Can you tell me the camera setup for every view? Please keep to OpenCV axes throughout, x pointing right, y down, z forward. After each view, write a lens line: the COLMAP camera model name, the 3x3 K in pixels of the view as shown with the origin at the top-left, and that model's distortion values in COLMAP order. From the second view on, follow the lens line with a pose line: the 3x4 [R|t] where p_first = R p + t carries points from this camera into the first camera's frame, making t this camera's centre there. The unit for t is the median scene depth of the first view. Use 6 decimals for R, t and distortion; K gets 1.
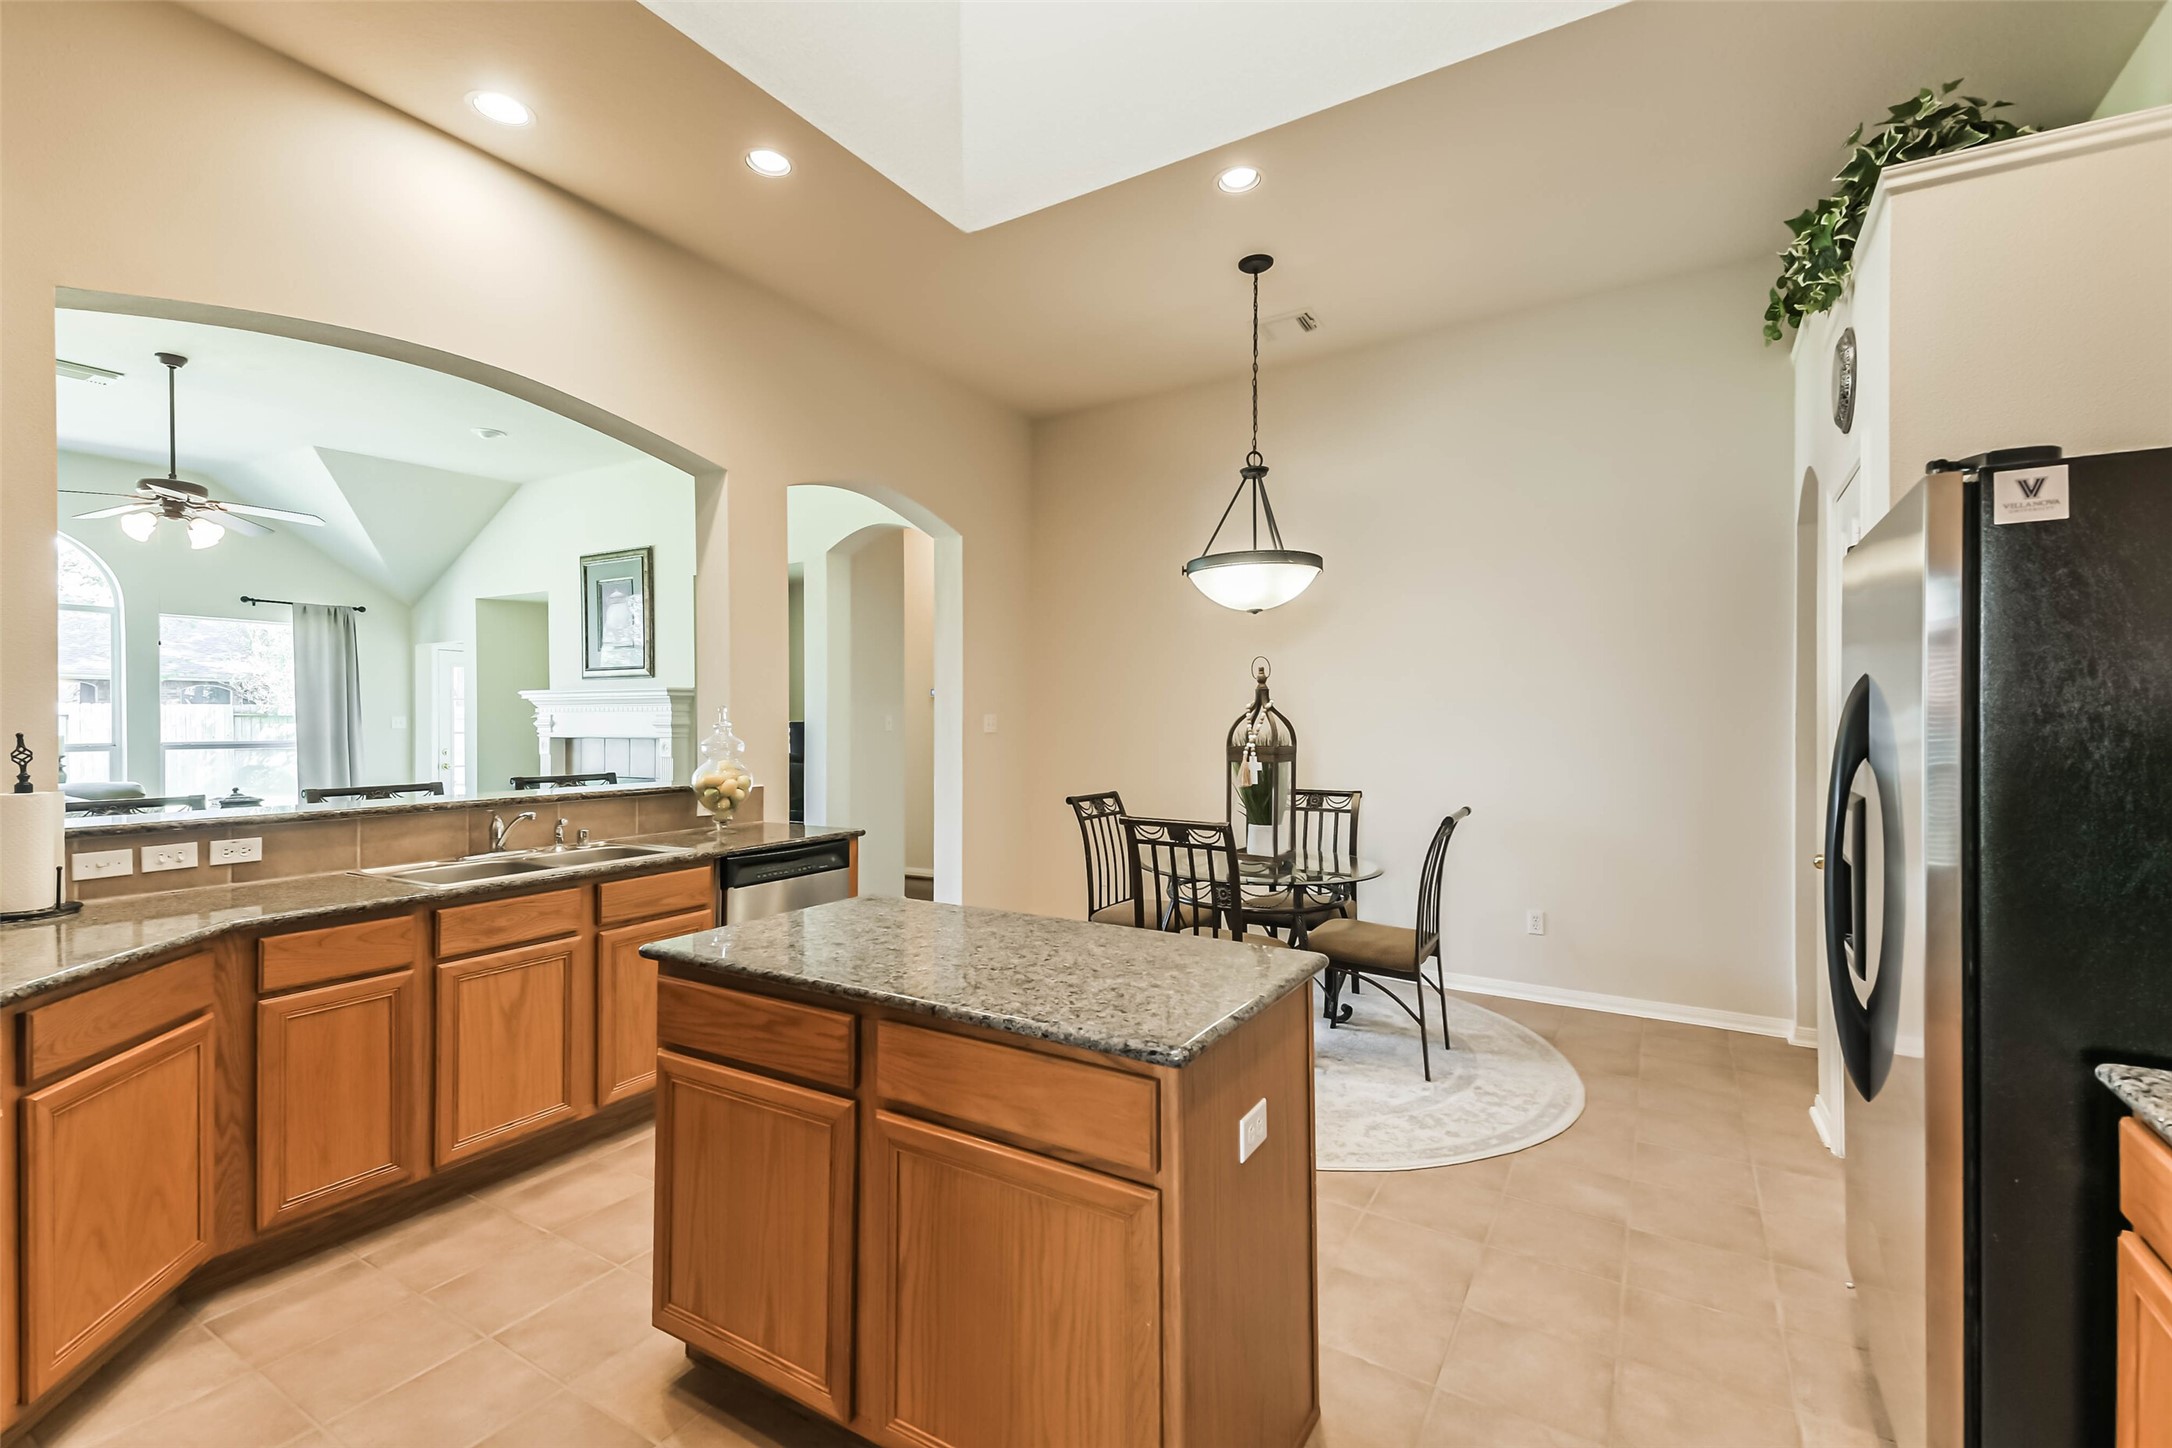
lens RADIAL K [[935.3, 0, 1097.1], [0, 935.3, 723.0], [0, 0, 1]] dist [0.062067, -0.024851]
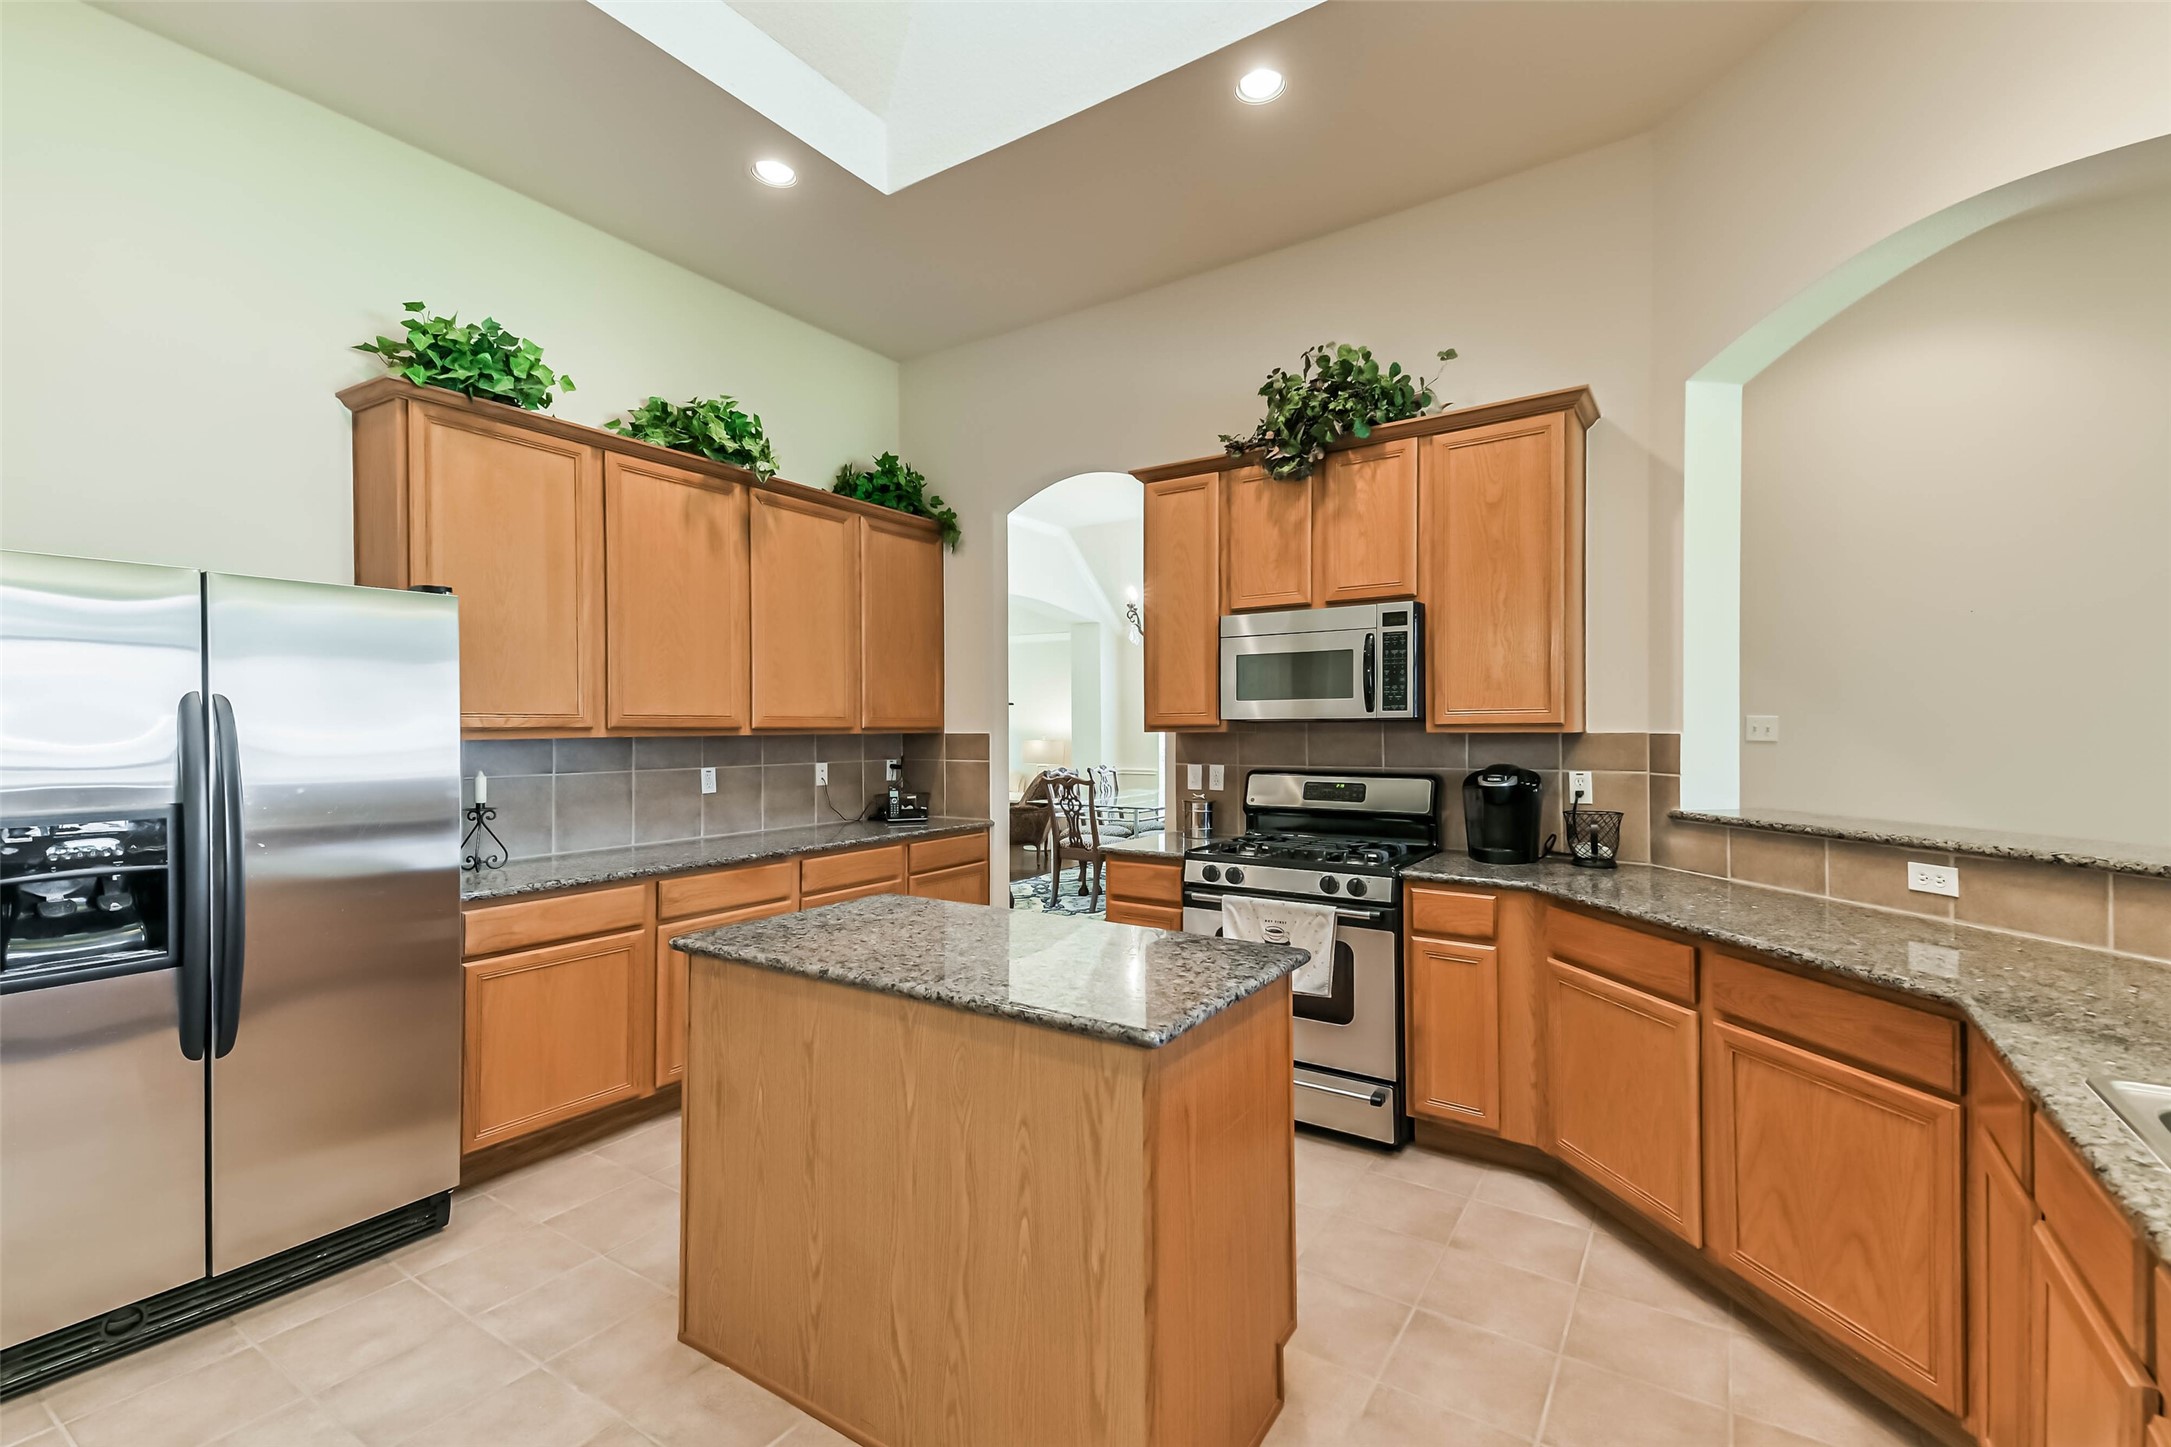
lens RADIAL K [[934.9, 0, 1091.1], [0, 934.9, 732.3], [0, 0, 1]] dist [0.062067, -0.024851]
pose [[-0.999226, 0.005868, 0.038896, -0.170288], [0.006193, 0.999947, 0.008243, -0.003893], [-0.038846, 0.008478, -0.999209, 1.176077]]
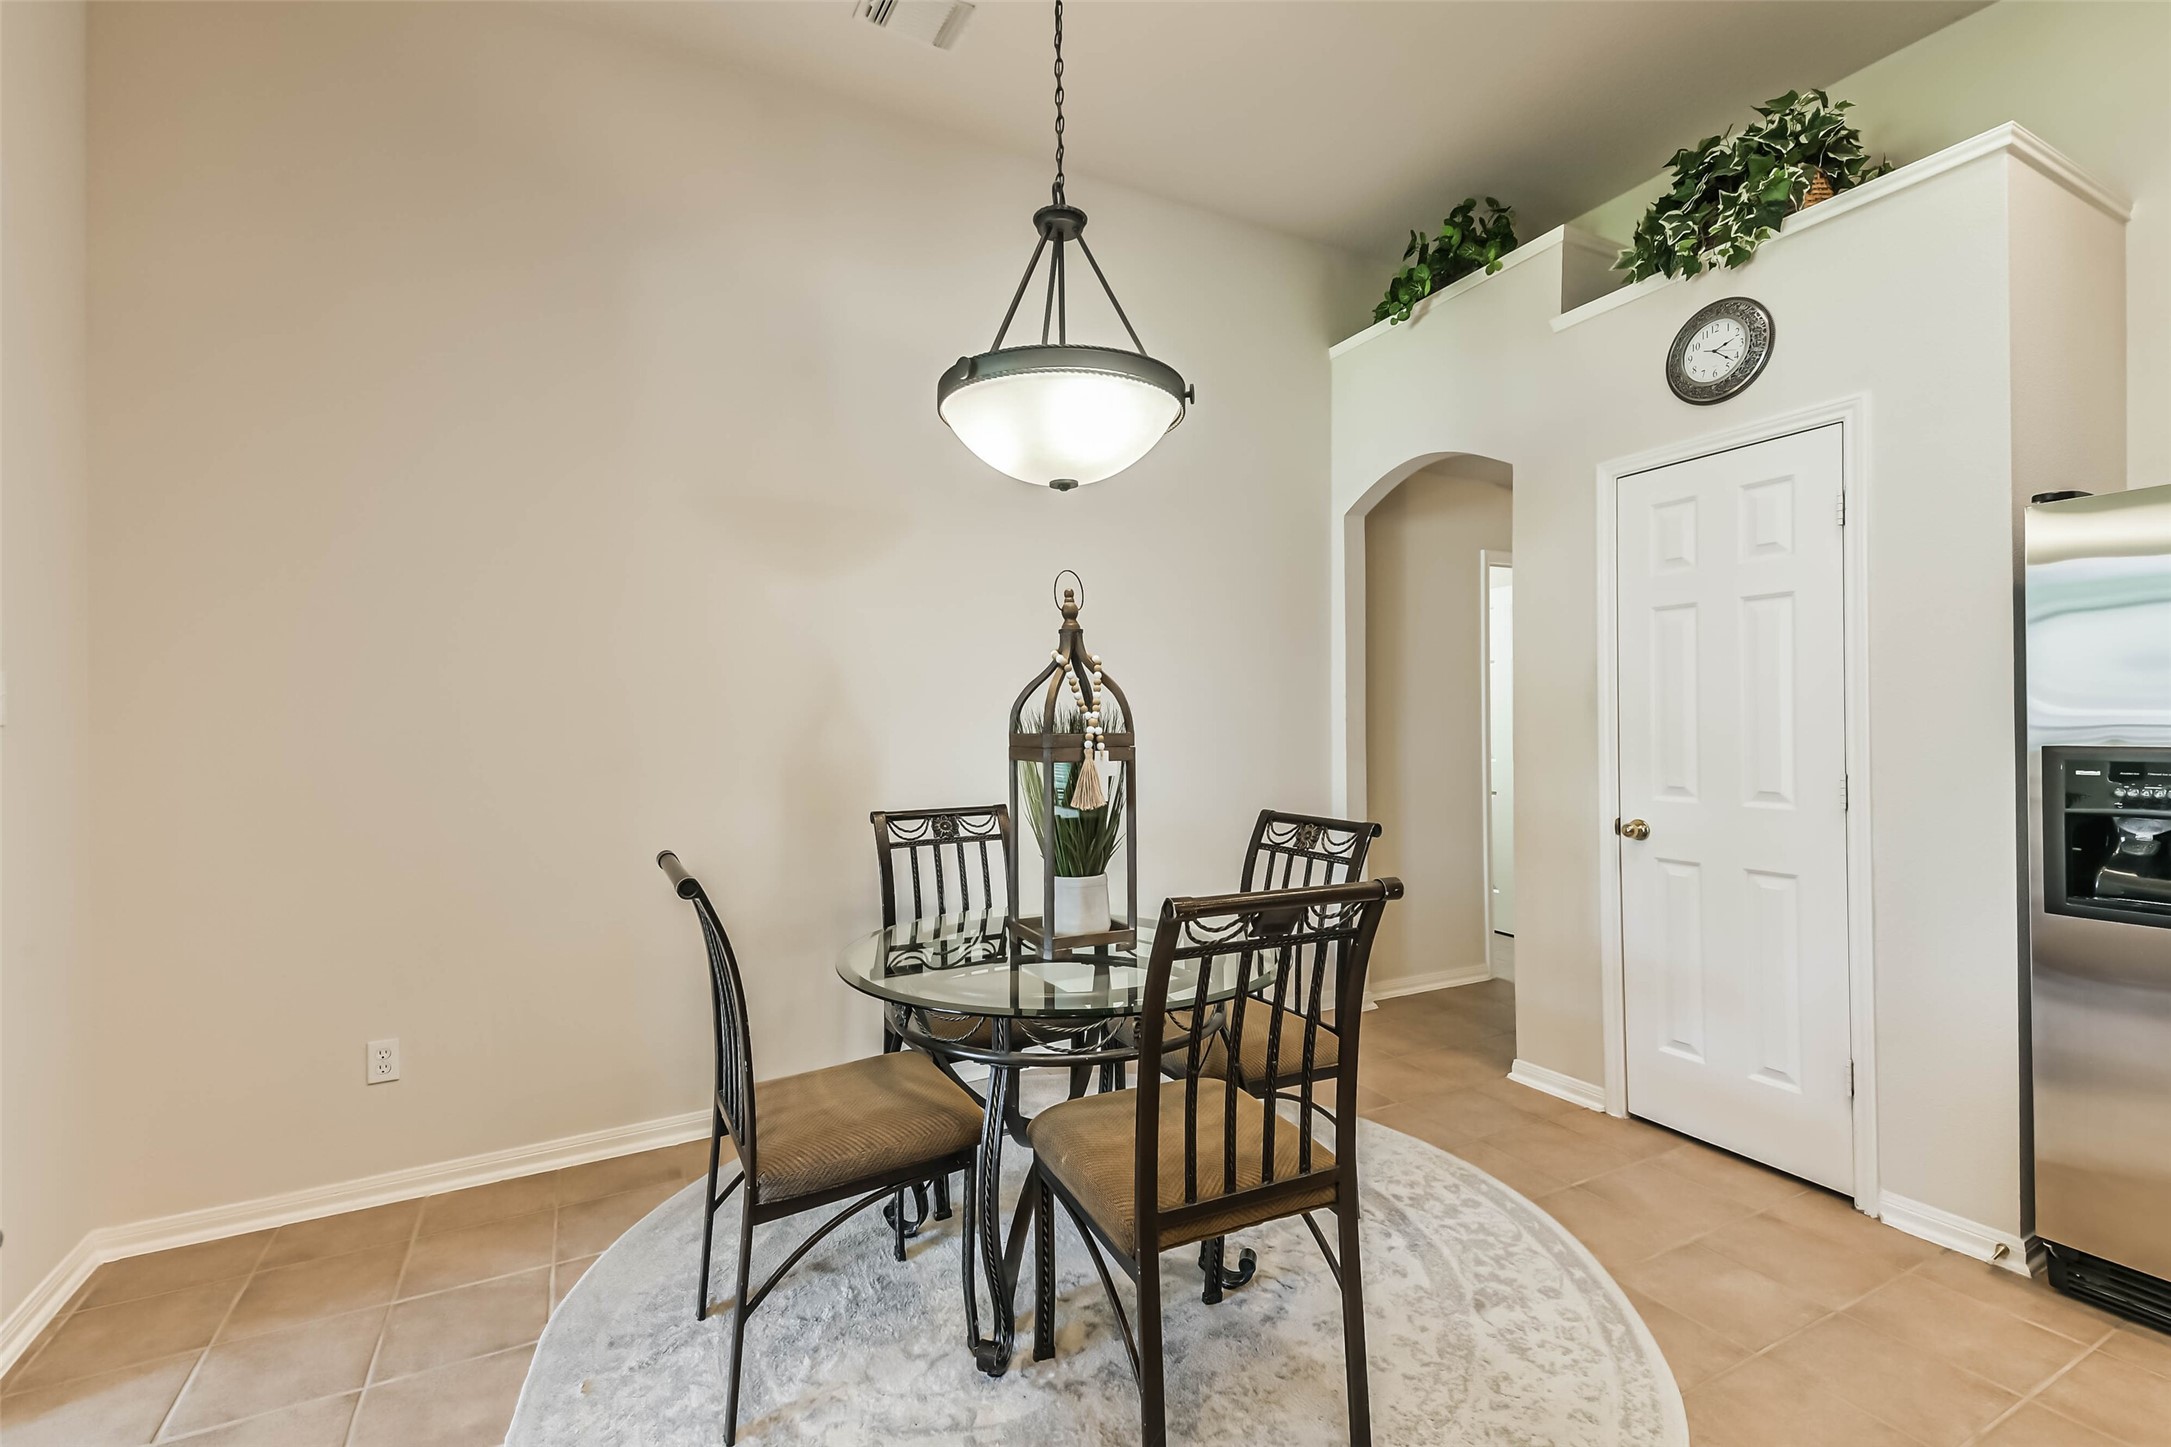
lens RADIAL K [[934.9, 0, 1095.2], [0, 934.9, 727.0], [0, 0, 1]] dist [0.062067, -0.024851]
pose [[0.517493, -0.006458, 0.855663, -0.345691], [0.008329, 0.999962, 0.002510, 0.023866], [-0.855647, 0.005828, 0.517527, 0.847489]]
